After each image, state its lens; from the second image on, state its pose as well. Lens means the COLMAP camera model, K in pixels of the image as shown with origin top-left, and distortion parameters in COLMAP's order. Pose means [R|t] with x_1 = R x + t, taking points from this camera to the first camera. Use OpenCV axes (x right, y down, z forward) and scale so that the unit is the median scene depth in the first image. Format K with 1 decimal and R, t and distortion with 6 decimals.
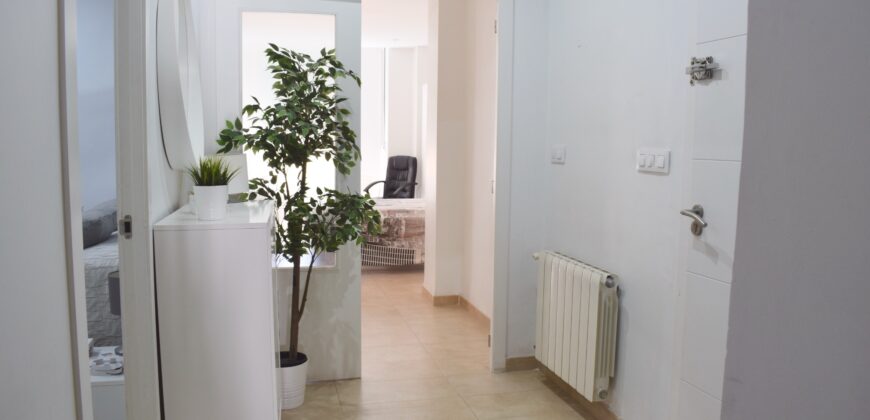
lens RADIAL K [[673.9, 0, 434.9], [0, 673.9, 211.3], [0, 0, 1]] dist [-0.101442, 0.003924]
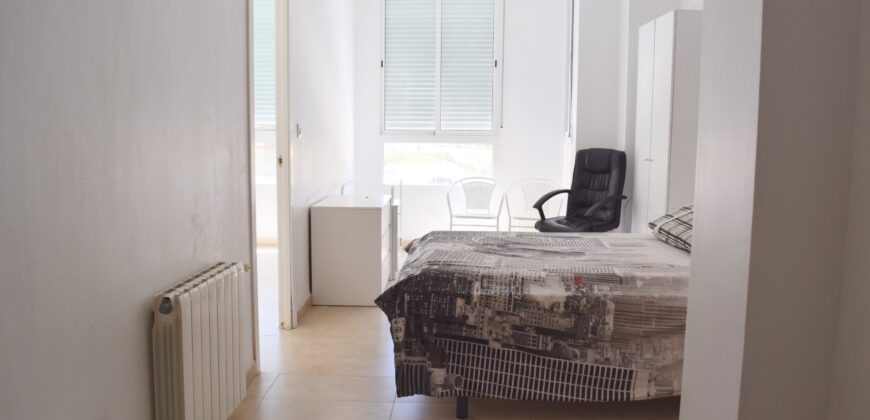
lens RADIAL K [[673.9, 0, 435.3], [0, 673.9, 208.2], [0, 0, 1]] dist [-0.101442, 0.003924]
pose [[0.963469, 0.025954, -0.266559, -0.041985], [-0.022023, 0.999600, 0.017726, -0.051861], [0.266913, -0.011208, 0.963656, 0.548570]]
